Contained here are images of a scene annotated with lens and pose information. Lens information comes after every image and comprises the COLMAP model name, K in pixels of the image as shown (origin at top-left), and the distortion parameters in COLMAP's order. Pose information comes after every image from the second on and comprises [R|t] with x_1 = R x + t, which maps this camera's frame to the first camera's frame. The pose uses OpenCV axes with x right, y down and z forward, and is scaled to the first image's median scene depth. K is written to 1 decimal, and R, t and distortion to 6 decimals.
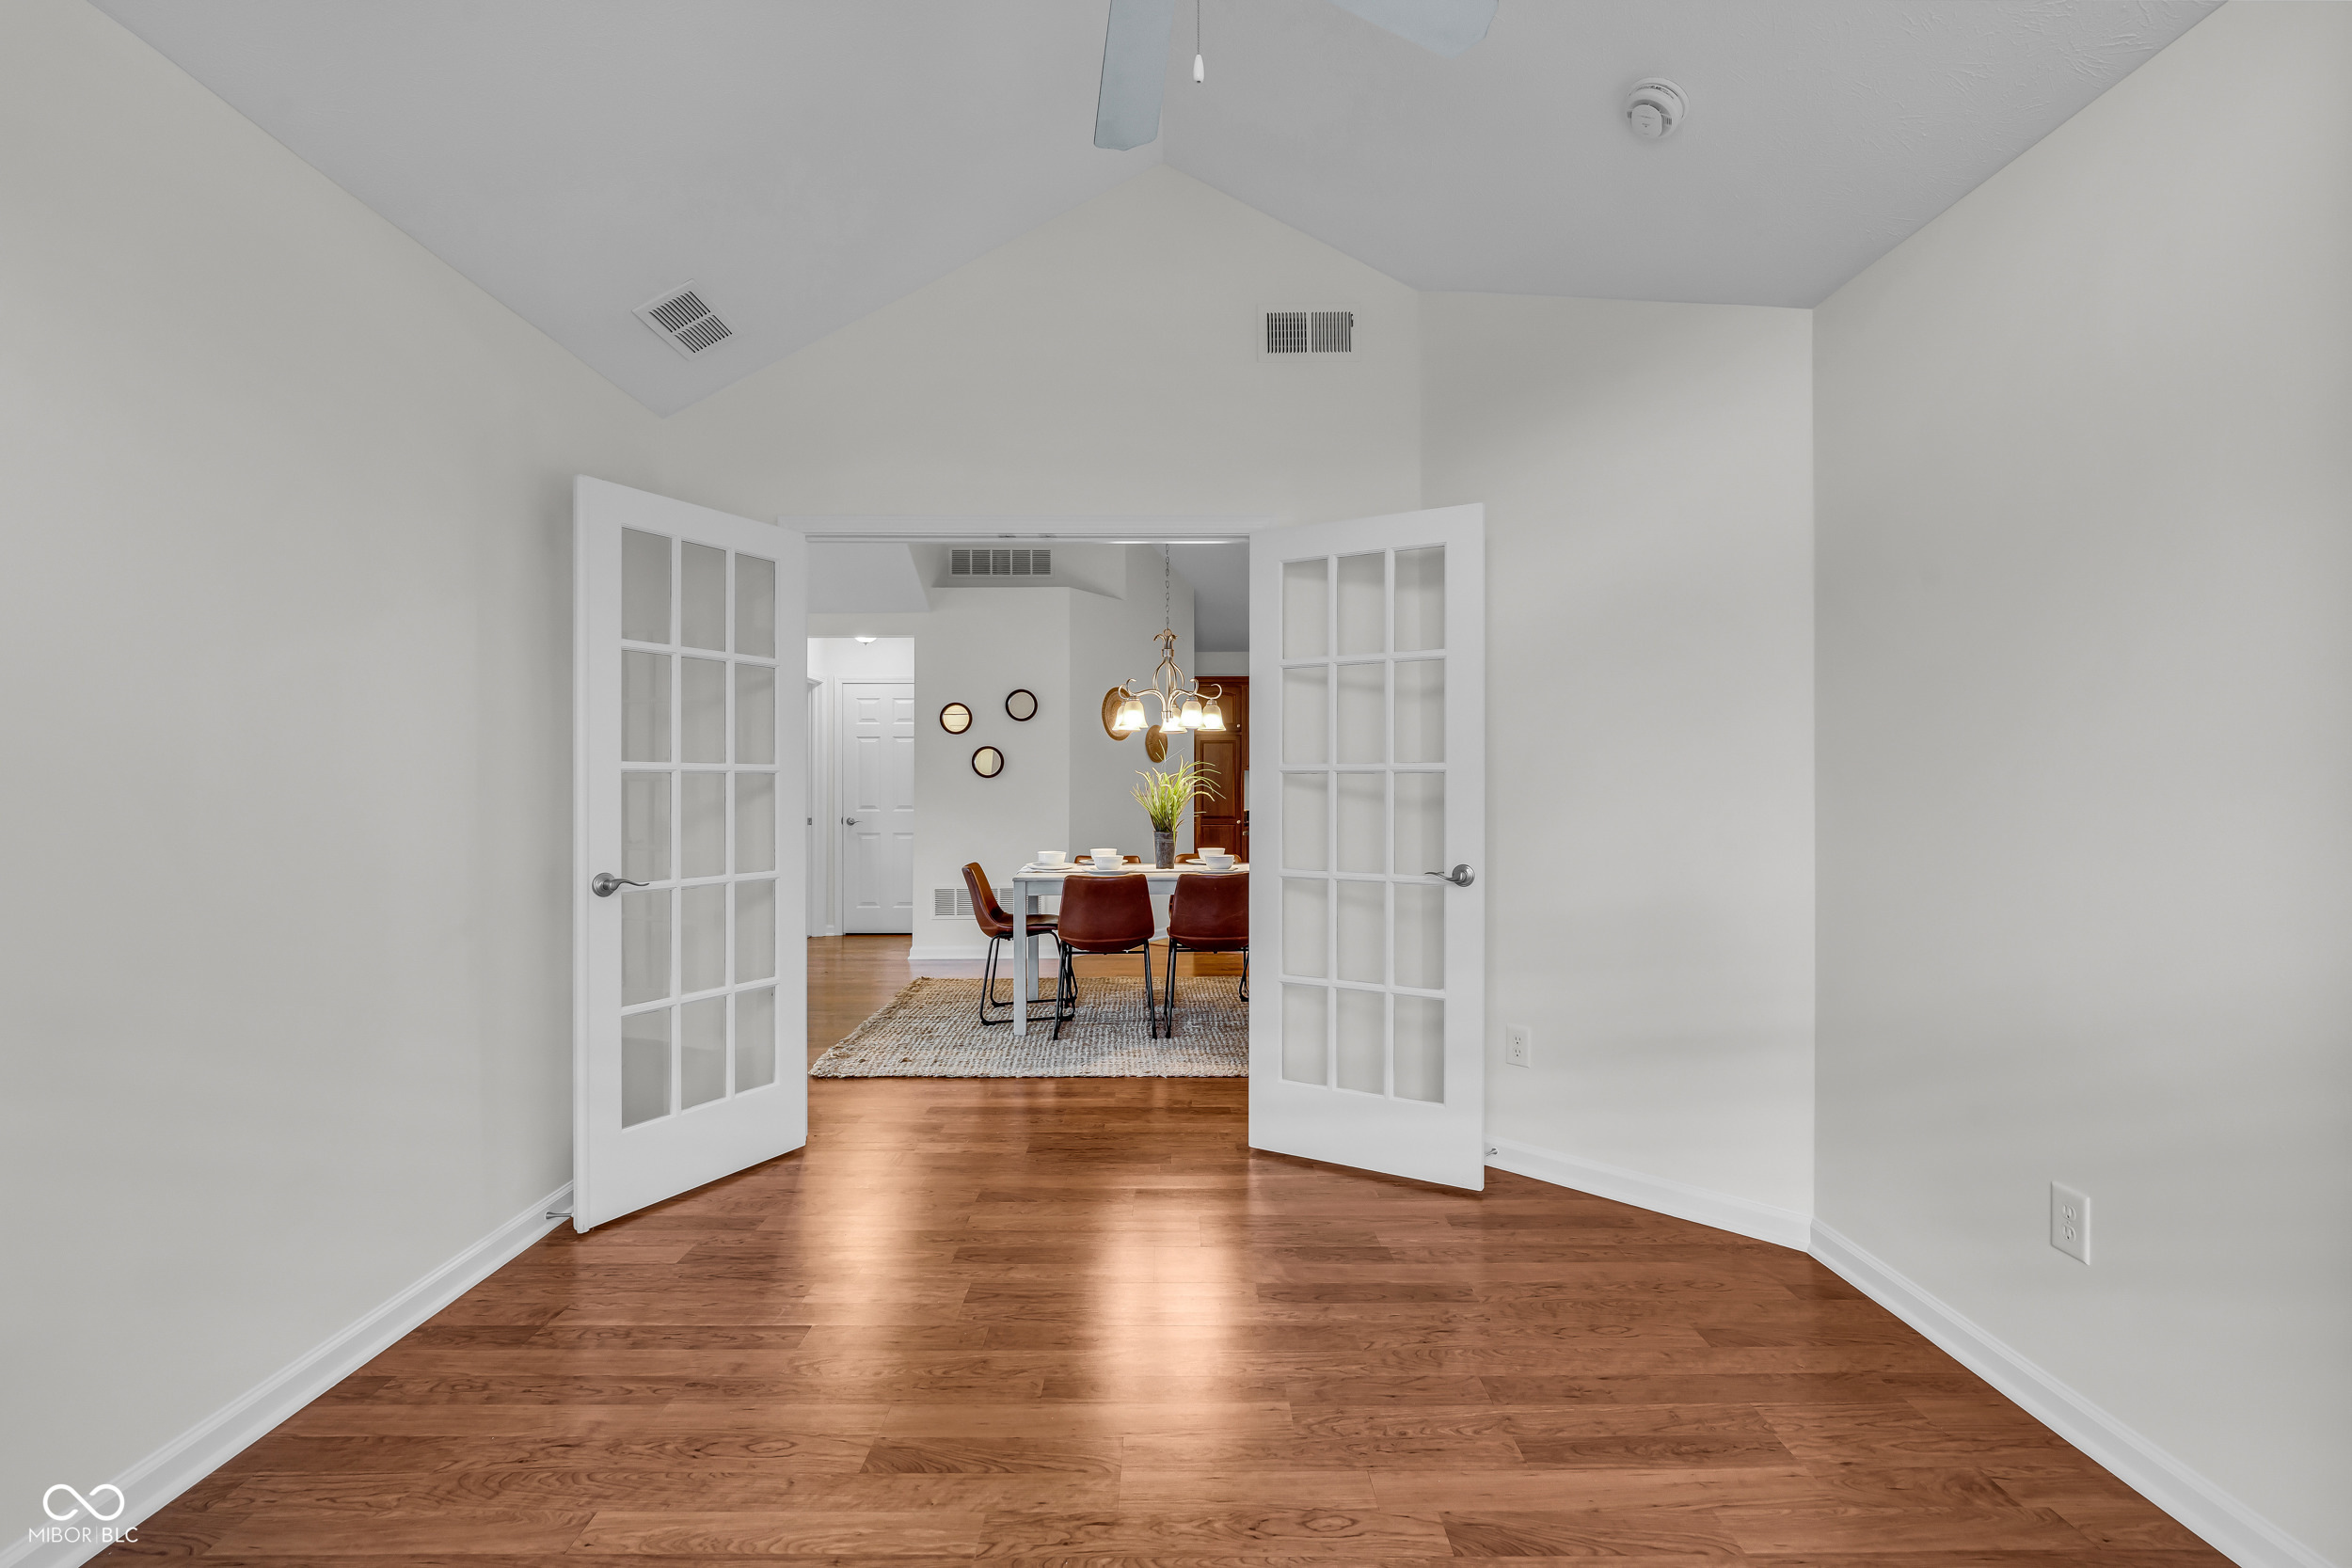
lens RADIAL K [[1150.0, 0, 1172.5], [0, 1150.0, 781.4], [0, 0, 1]] dist [-0.001955, -0.000208]
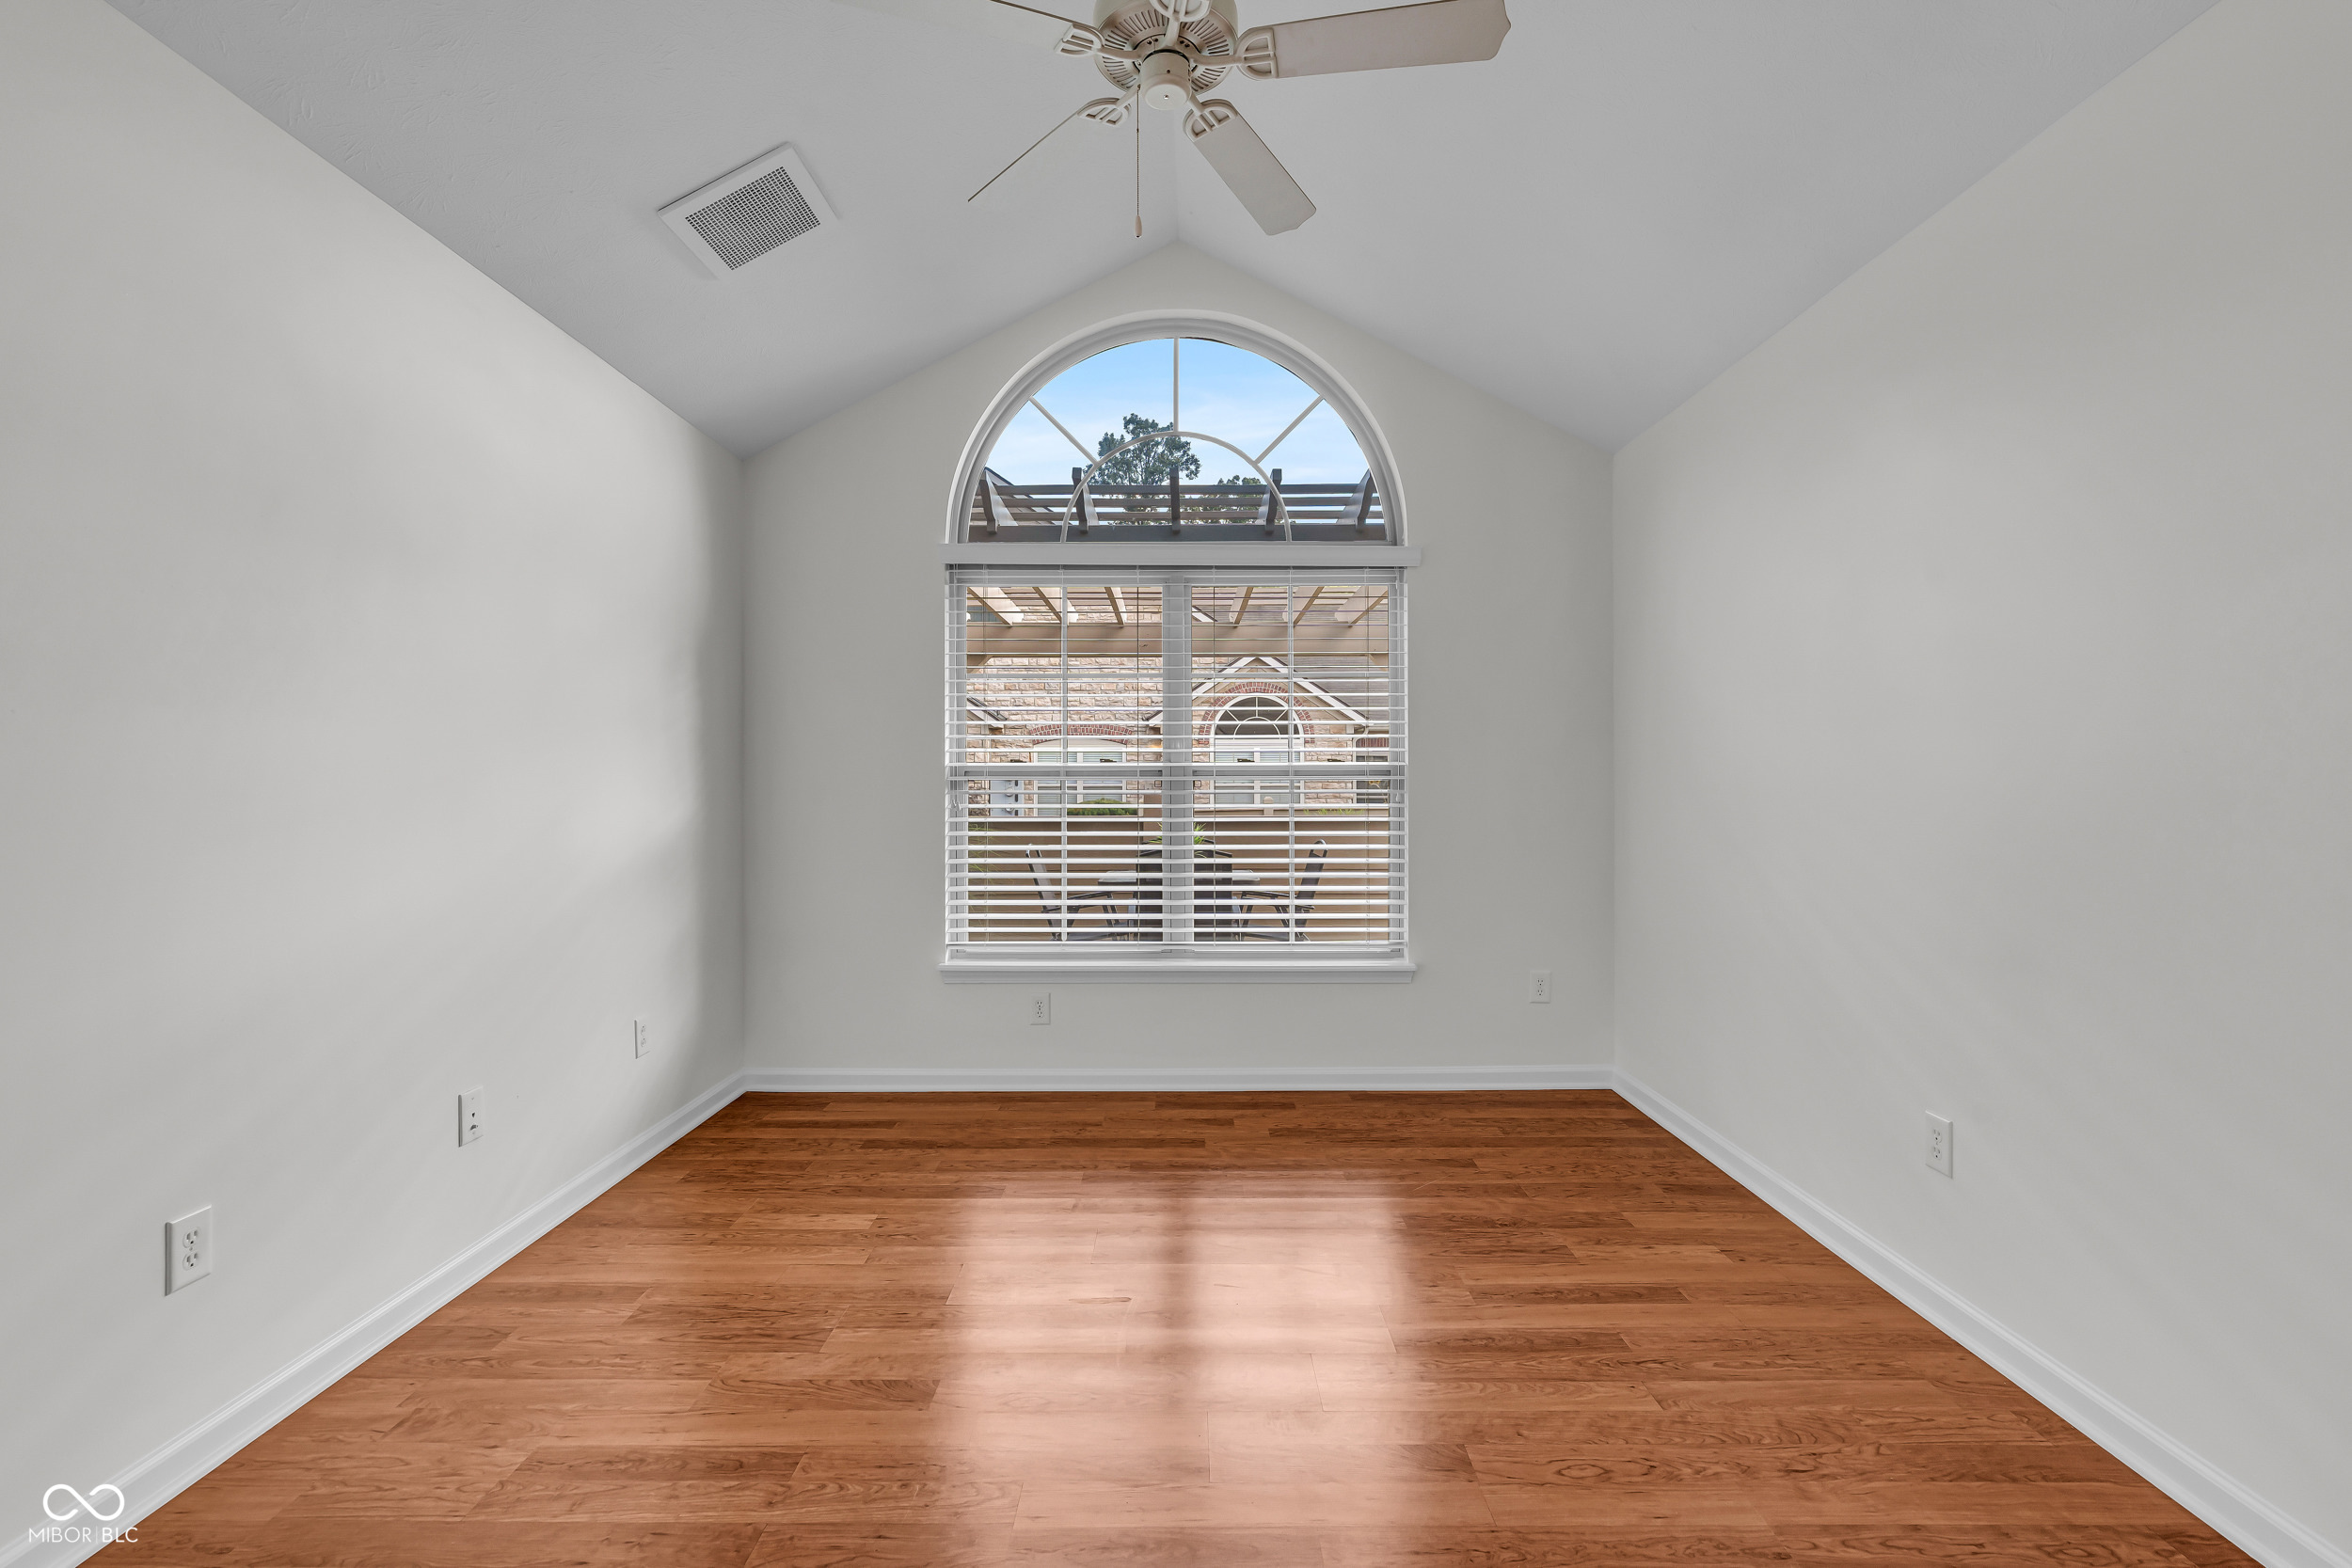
lens RADIAL K [[1052.0, 0, 1171.1], [0, 1052.0, 777.4], [0, 0, 1]] dist [-0.006644, 0.000312]
pose [[-0.999973, 0.004540, 0.005818, -0.019223], [0.004575, 0.999971, 0.006124, -0.000335], [-0.005790, 0.006150, -0.999964, 1.861060]]
